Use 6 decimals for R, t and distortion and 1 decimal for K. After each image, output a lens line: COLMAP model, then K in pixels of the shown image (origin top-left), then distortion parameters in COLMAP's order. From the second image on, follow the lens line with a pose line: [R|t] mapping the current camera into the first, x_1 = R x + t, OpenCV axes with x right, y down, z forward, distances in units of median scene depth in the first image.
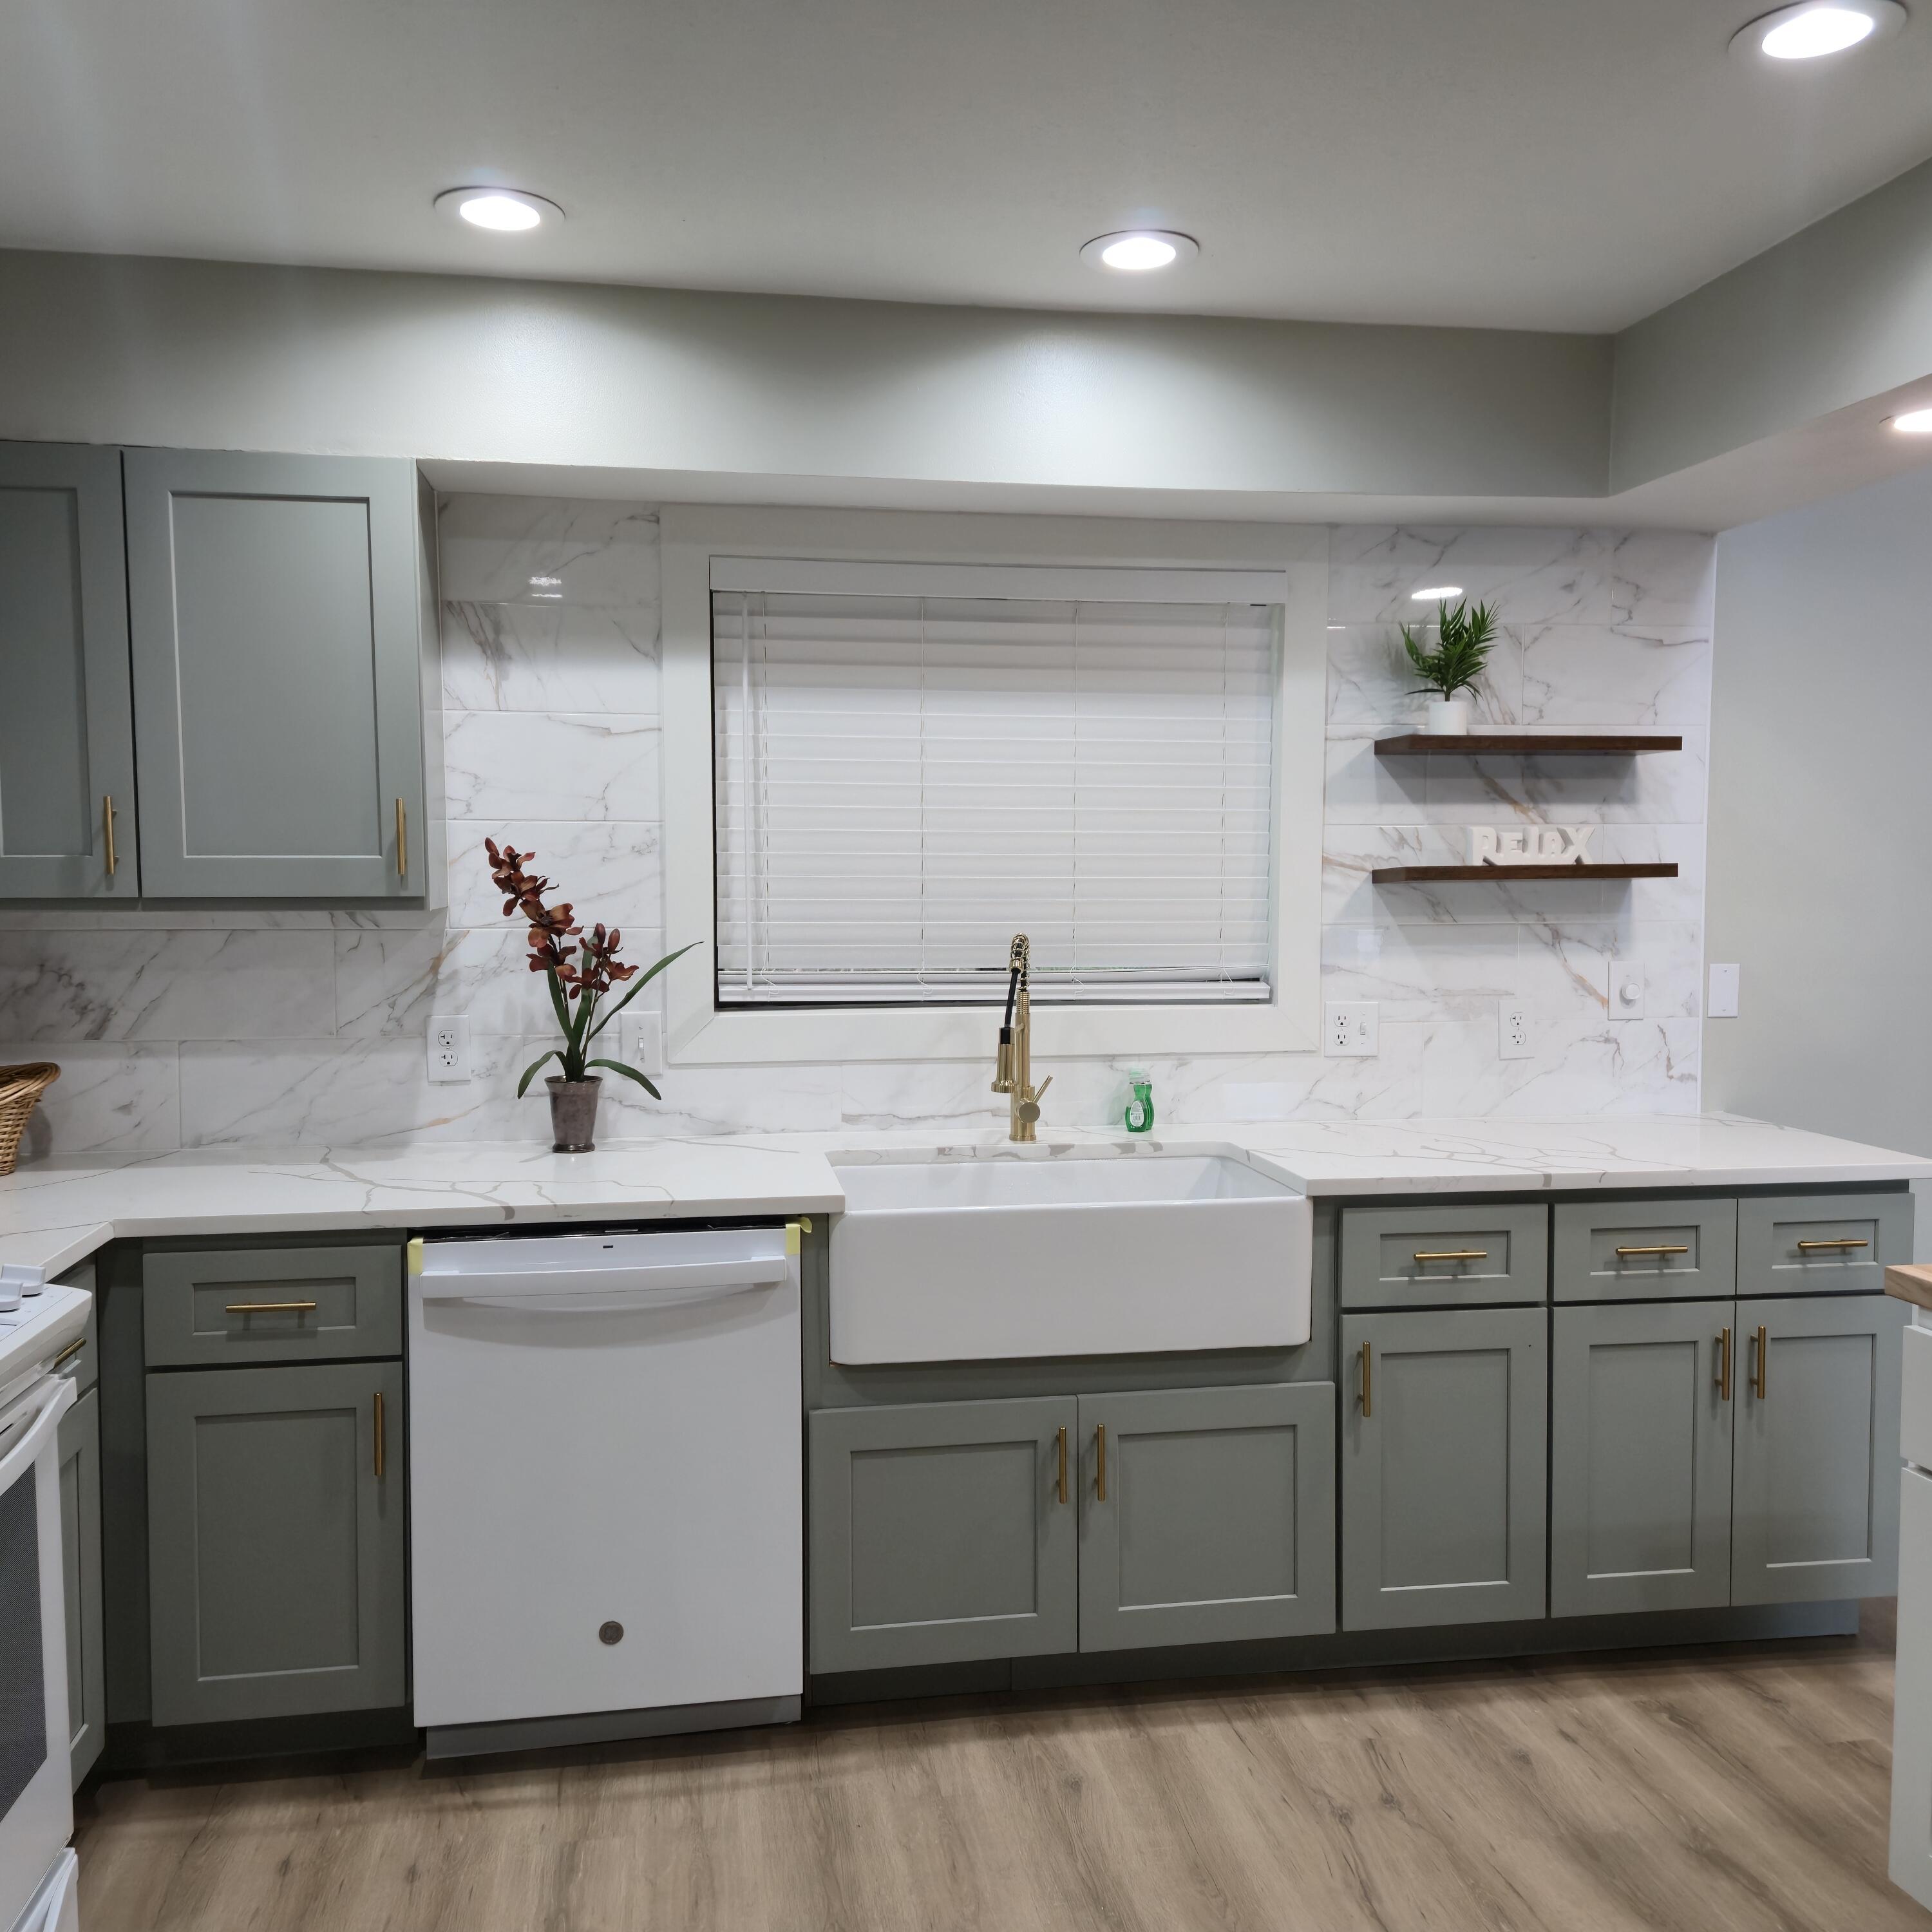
lens RADIAL K [[1724.2, 0, 958.5], [0, 1724.2, 989.7], [0, 0, 1]] dist [0.103696, -0.104526]
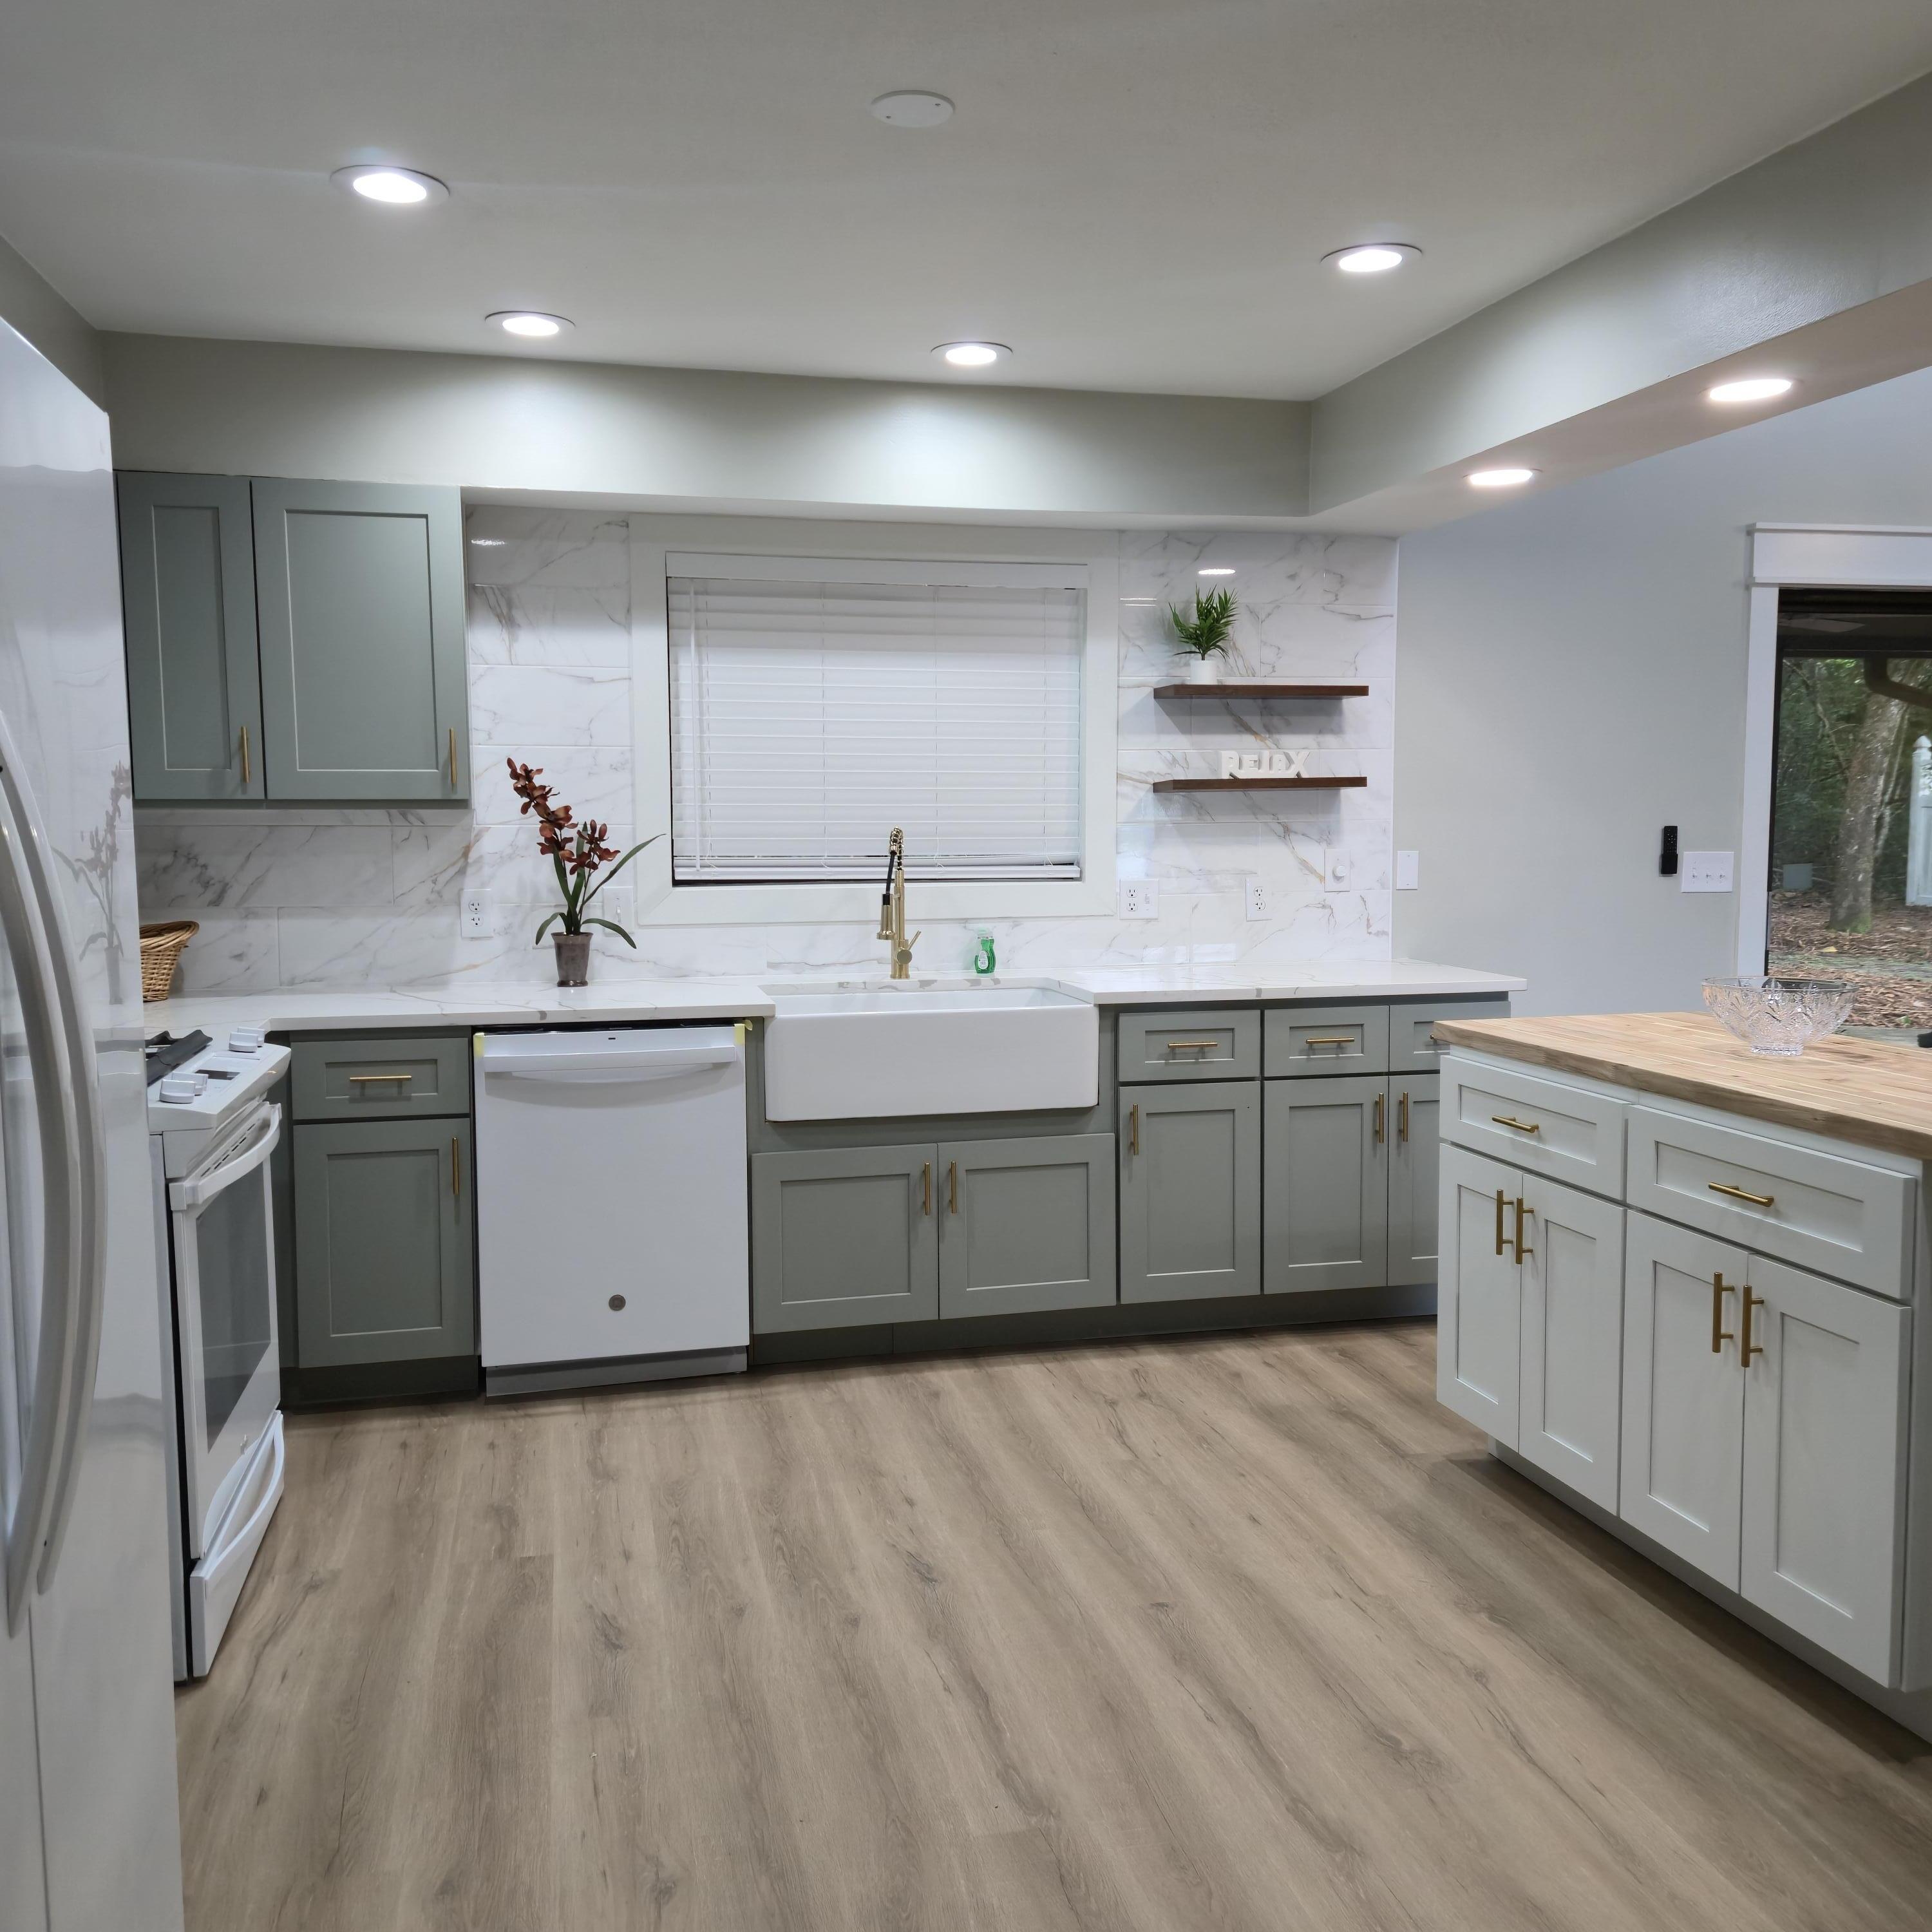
lens RADIAL K [[1724.2, 0, 963.9], [0, 1724.2, 949.5], [0, 0, 1]] dist [0.103696, -0.104526]
pose [[0.997733, -0.008874, 0.066716, -0.003898], [0.008018, 0.999882, 0.013095, 0.051278], [-0.066824, -0.012530, 0.997686, -0.414709]]
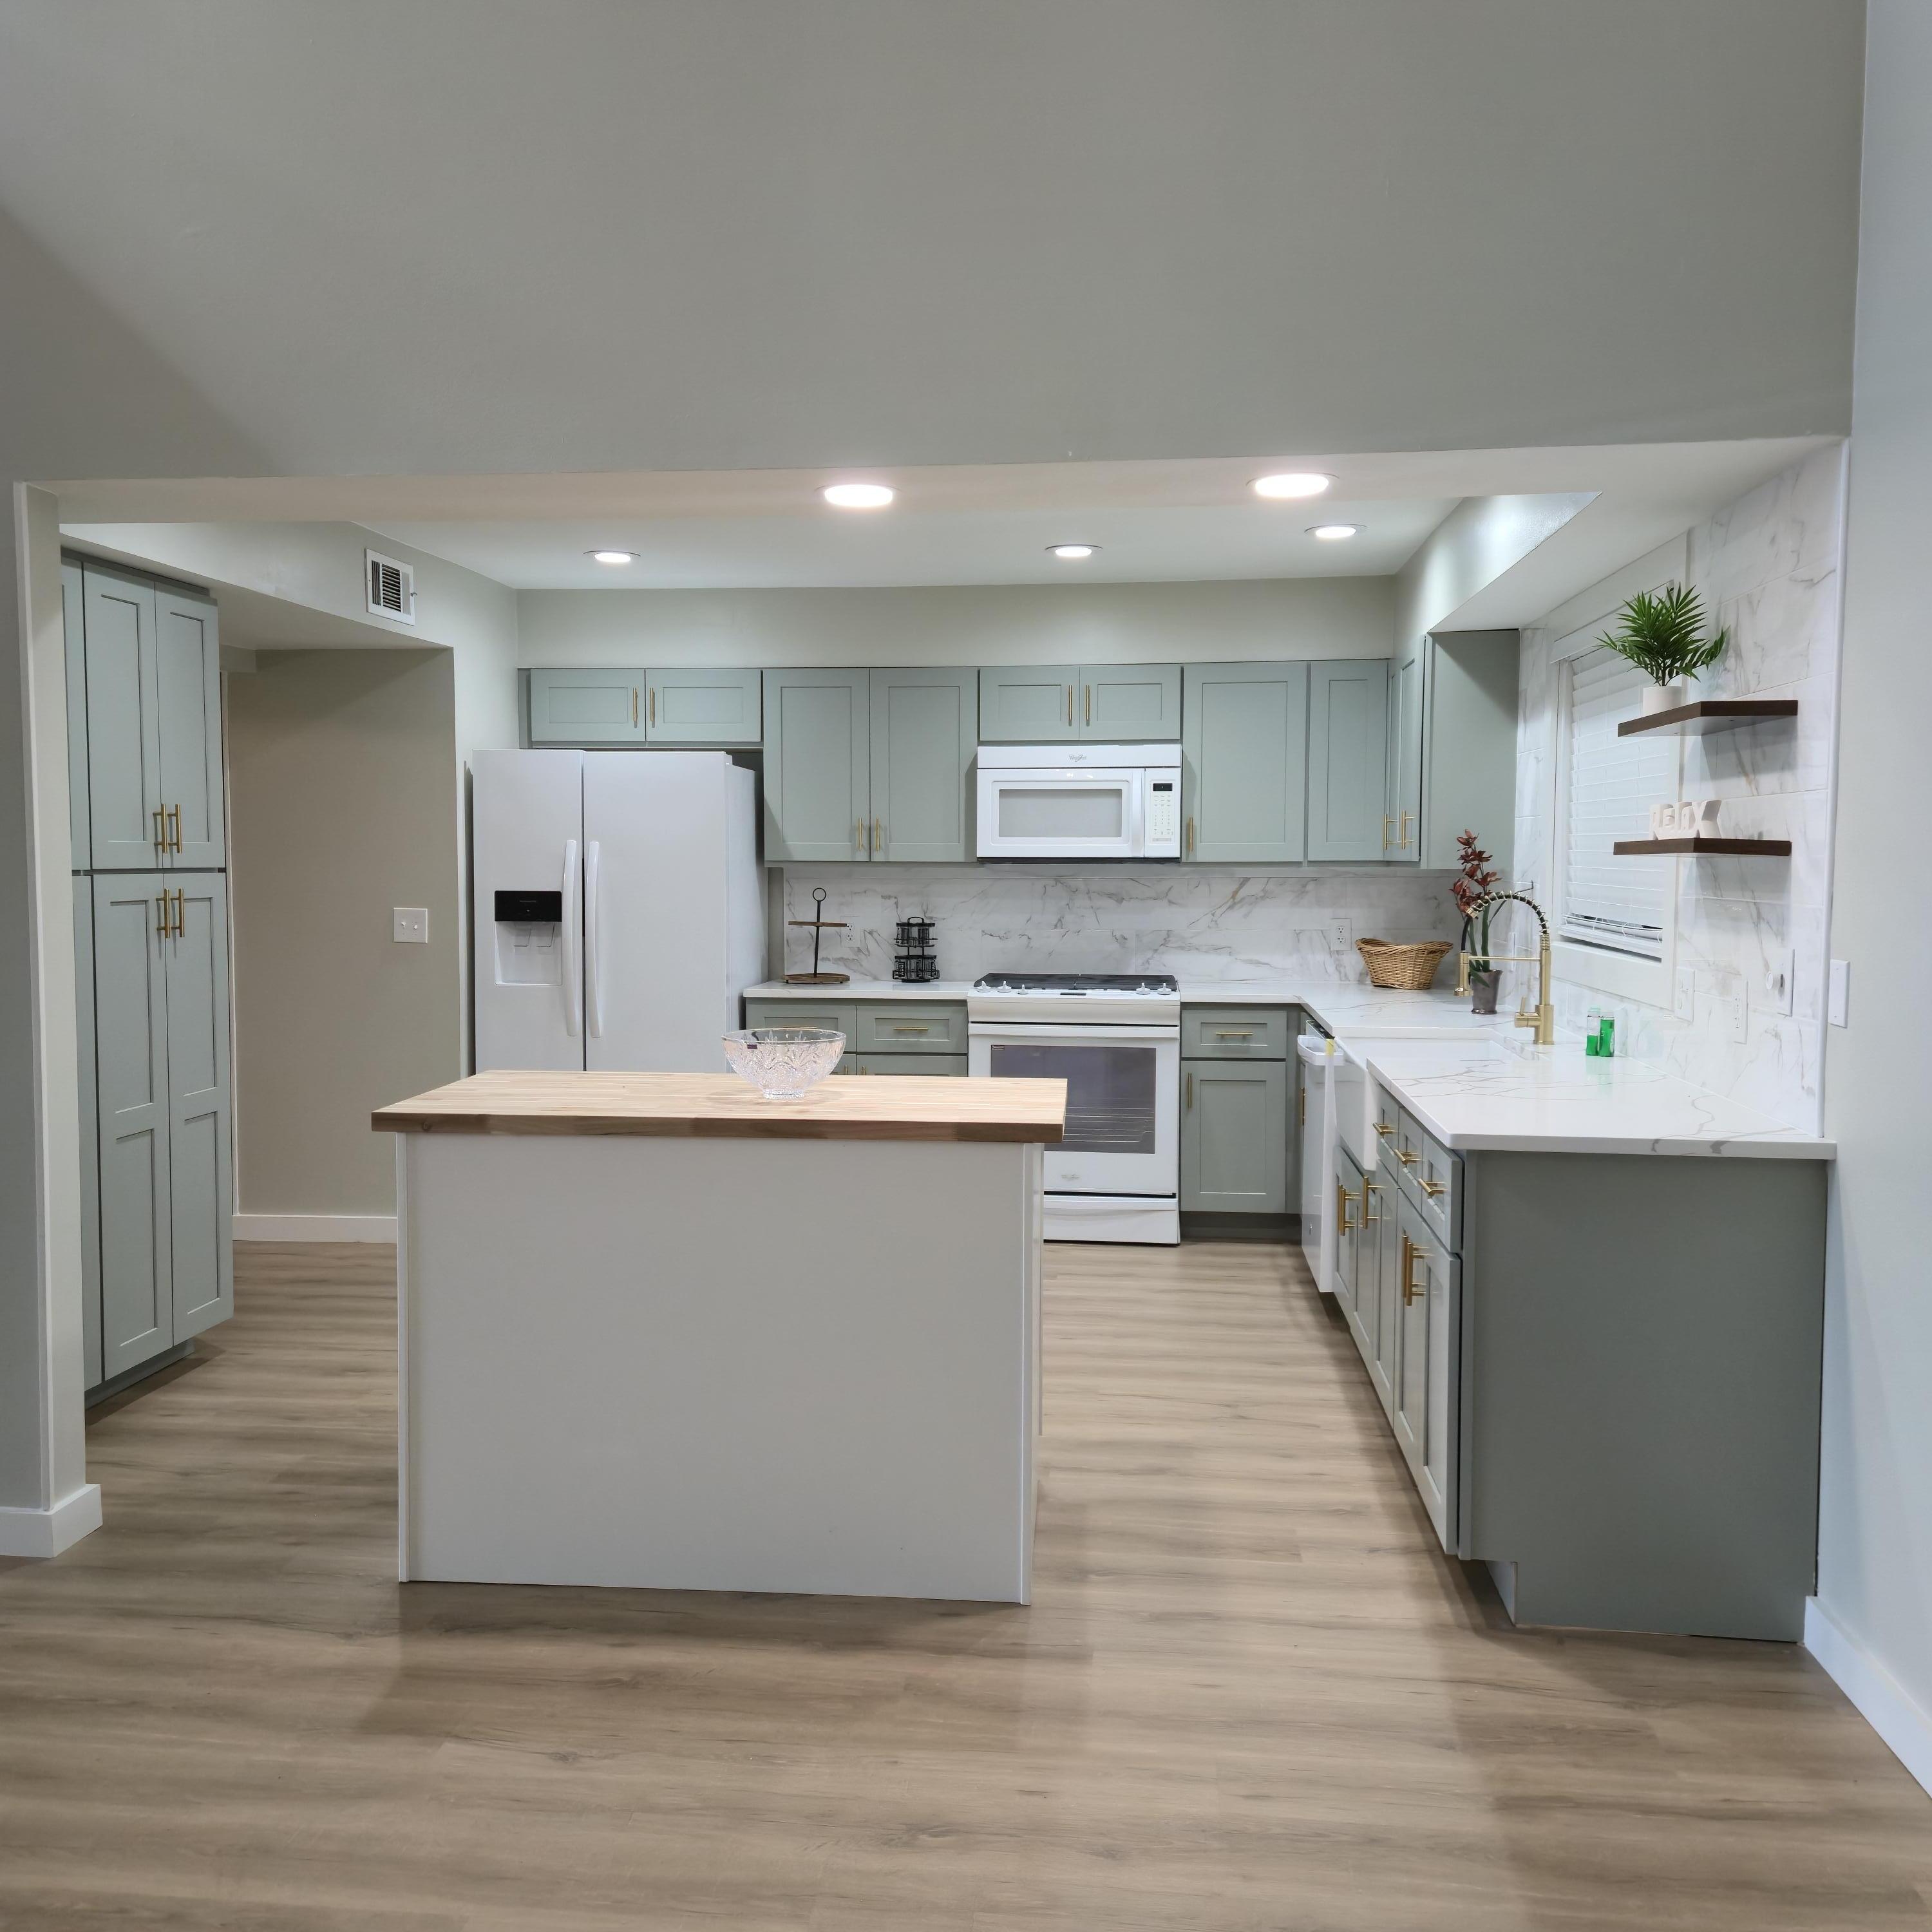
lens RADIAL K [[1724.2, 0, 947.0], [0, 1724.2, 970.7], [0, 0, 1]] dist [0.103696, -0.104526]
pose [[-0.276932, 0.065283, -0.958669, 1.624097], [-0.069604, 0.993706, 0.087776, -0.064233], [0.958365, 0.091035, -0.270644, 1.003171]]
